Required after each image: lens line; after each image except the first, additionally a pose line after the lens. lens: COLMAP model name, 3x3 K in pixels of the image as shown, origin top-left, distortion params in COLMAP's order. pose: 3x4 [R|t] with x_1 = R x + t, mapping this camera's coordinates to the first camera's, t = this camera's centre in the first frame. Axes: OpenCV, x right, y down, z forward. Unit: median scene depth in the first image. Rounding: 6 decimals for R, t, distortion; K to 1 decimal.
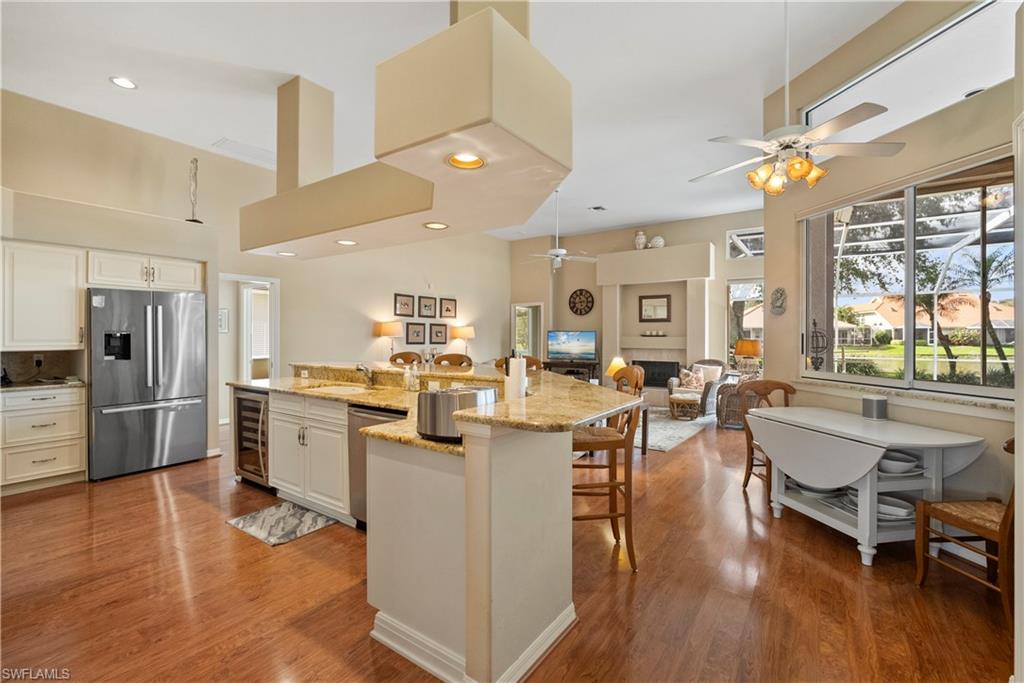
lens RADIAL K [[449.2, 0, 517.0], [0, 449.2, 335.7], [0, 0, 1]] dist [-0.012370, 0.002962]
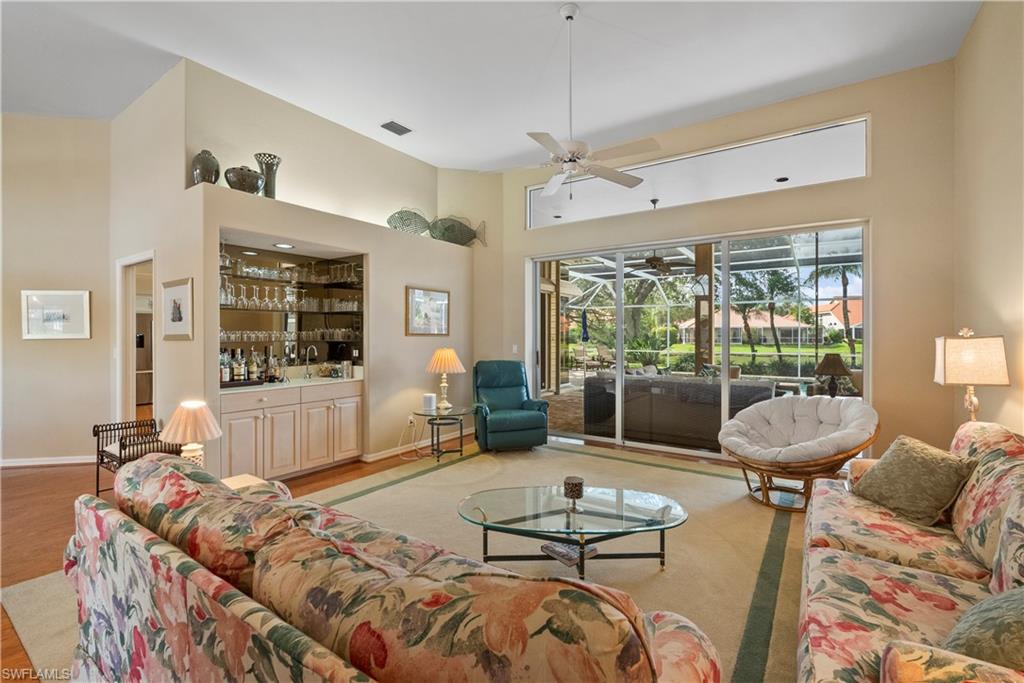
lens RADIAL K [[449.2, 0, 515.1], [0, 449.2, 336.2], [0, 0, 1]] dist [-0.012370, 0.002962]
pose [[0.999970, -0.003248, 0.007059, 0.367012], [0.003238, 0.999994, 0.001391, -0.001334], [-0.007063, -0.001369, 0.999974, -0.479062]]
